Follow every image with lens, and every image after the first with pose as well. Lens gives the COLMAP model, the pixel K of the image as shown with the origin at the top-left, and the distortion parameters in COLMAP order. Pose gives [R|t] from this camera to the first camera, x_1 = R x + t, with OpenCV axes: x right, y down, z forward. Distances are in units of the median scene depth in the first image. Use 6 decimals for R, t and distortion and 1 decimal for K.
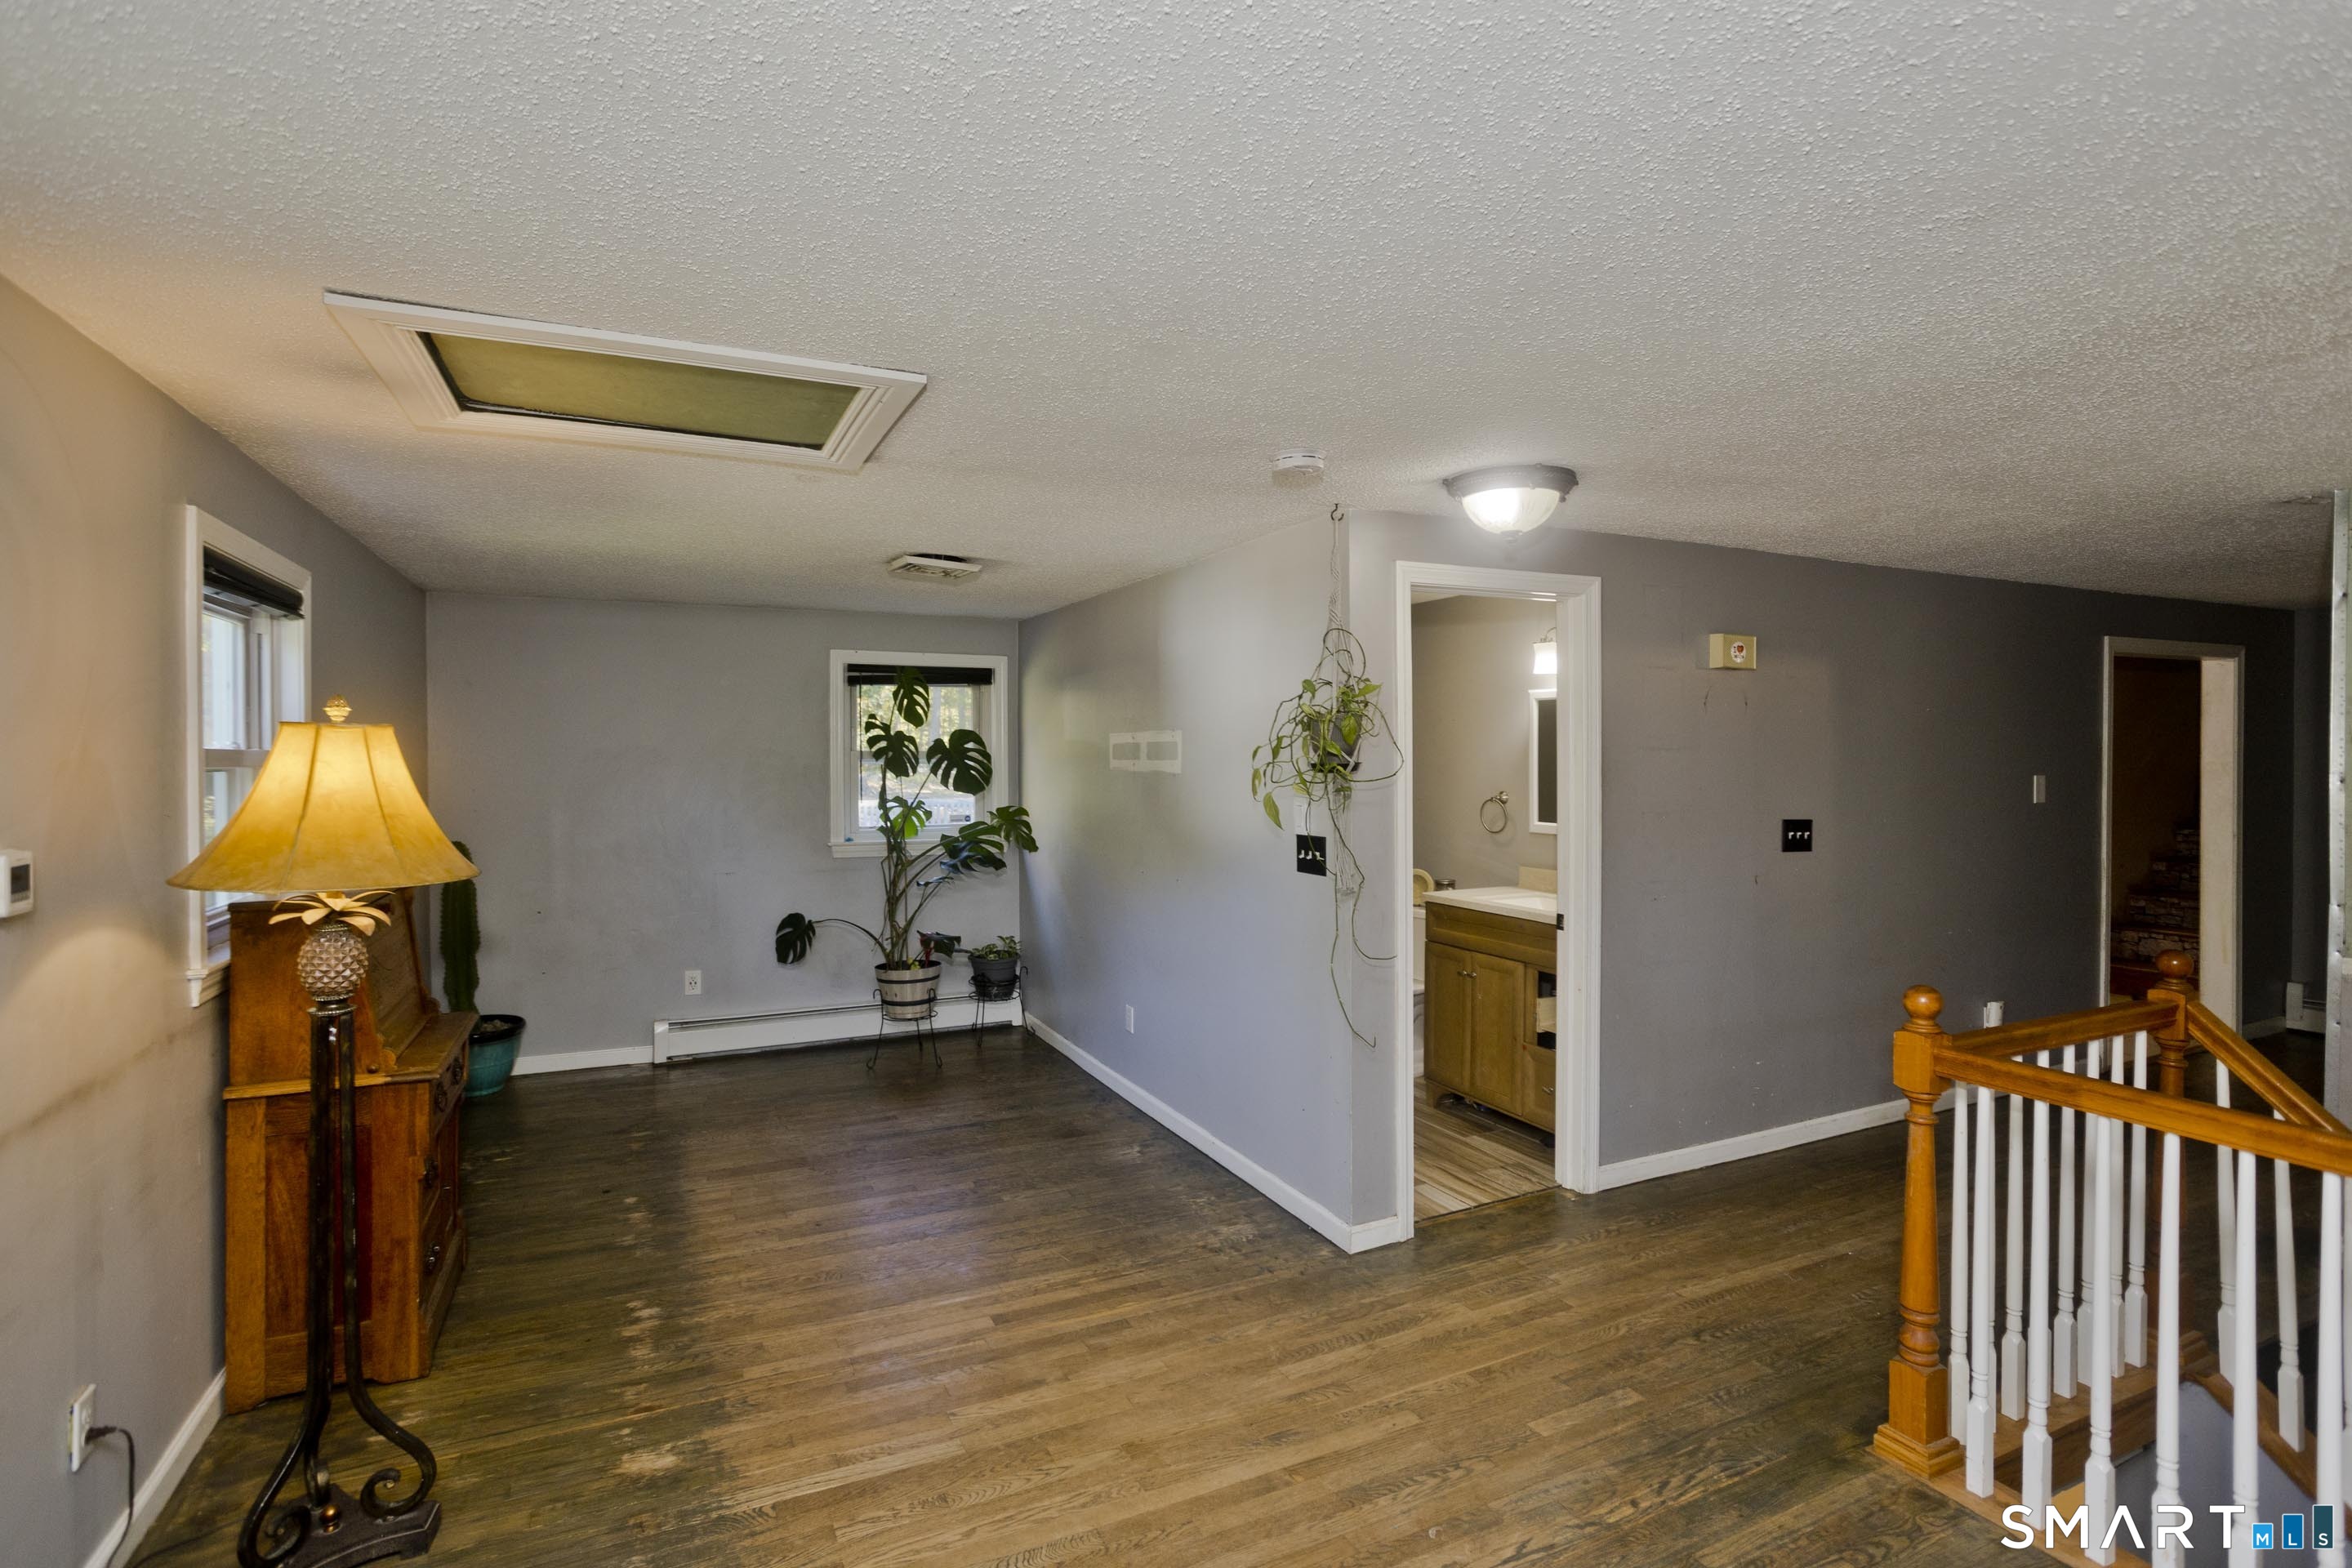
lens RADIAL K [[1136.9, 0, 1179.7], [0, 1136.9, 778.4], [0, 0, 1]] dist [-0.025692, 0.003009]
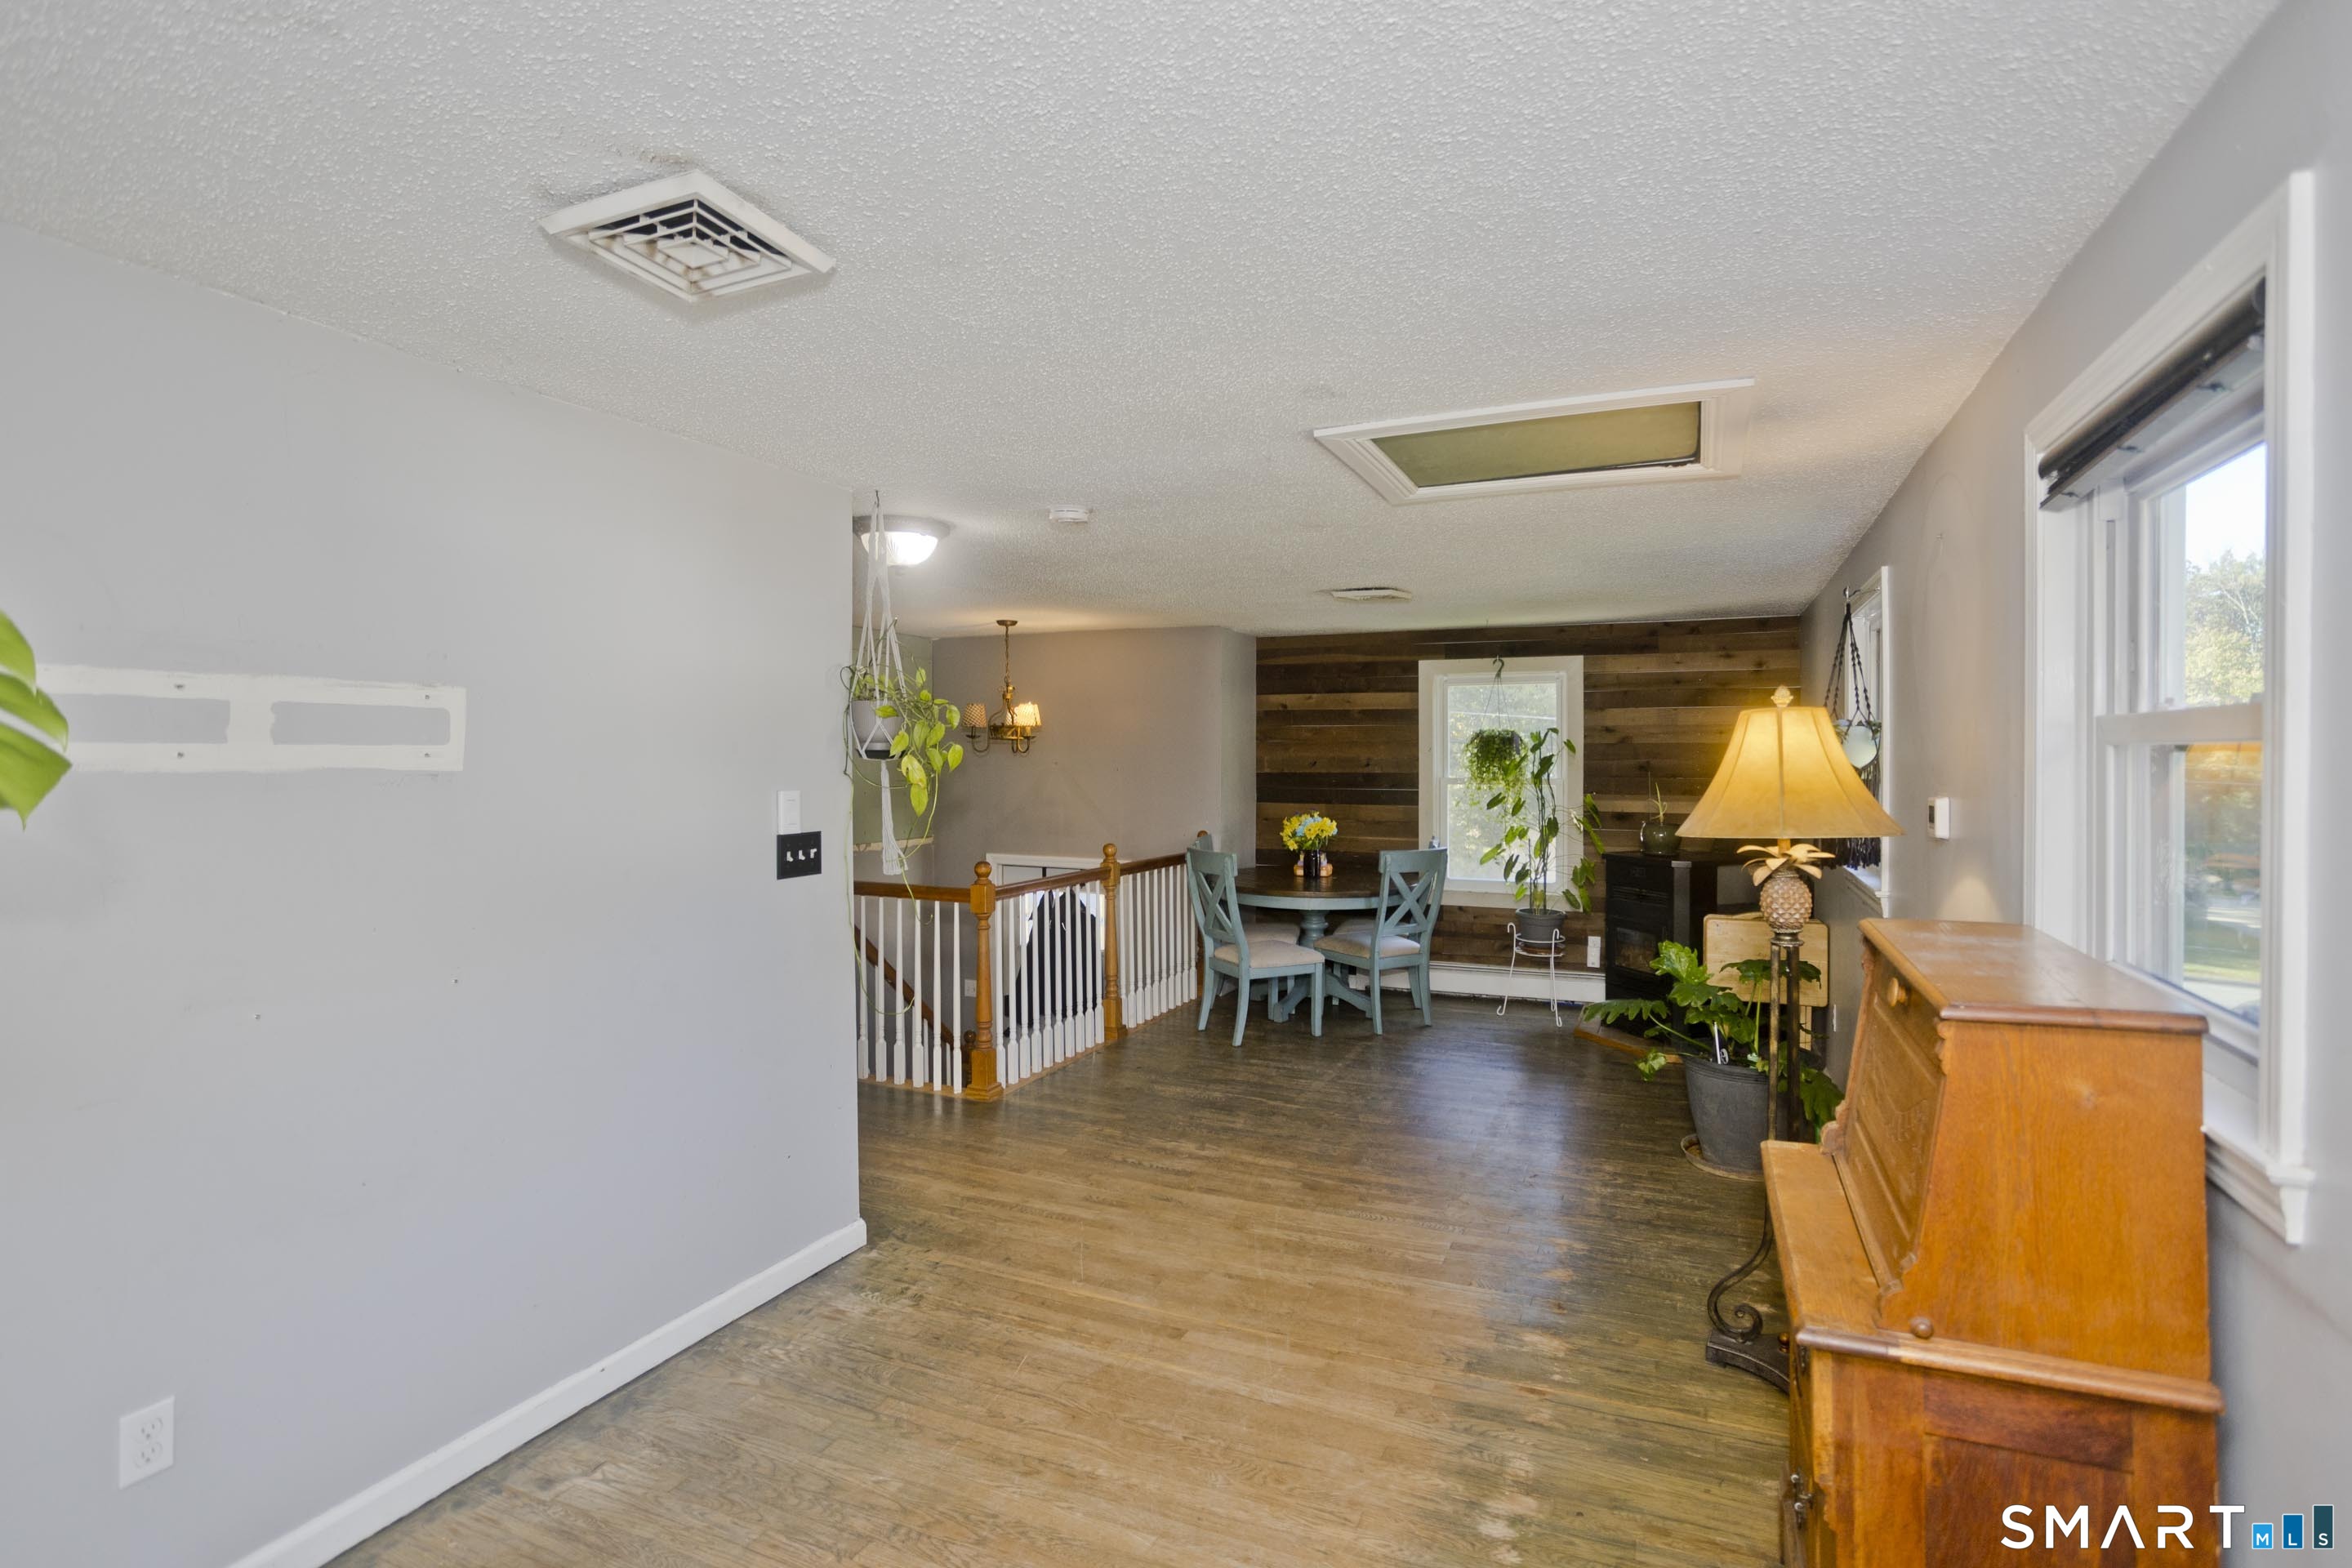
lens RADIAL K [[1136.9, 0, 1177.4], [0, 1136.9, 774.0], [0, 0, 1]] dist [-0.025692, 0.003009]
pose [[-0.647125, -0.004881, 0.762369, -0.937185], [0.014222, 0.999728, 0.018473, -0.008516], [-0.762252, 0.022797, -0.646879, 1.706265]]
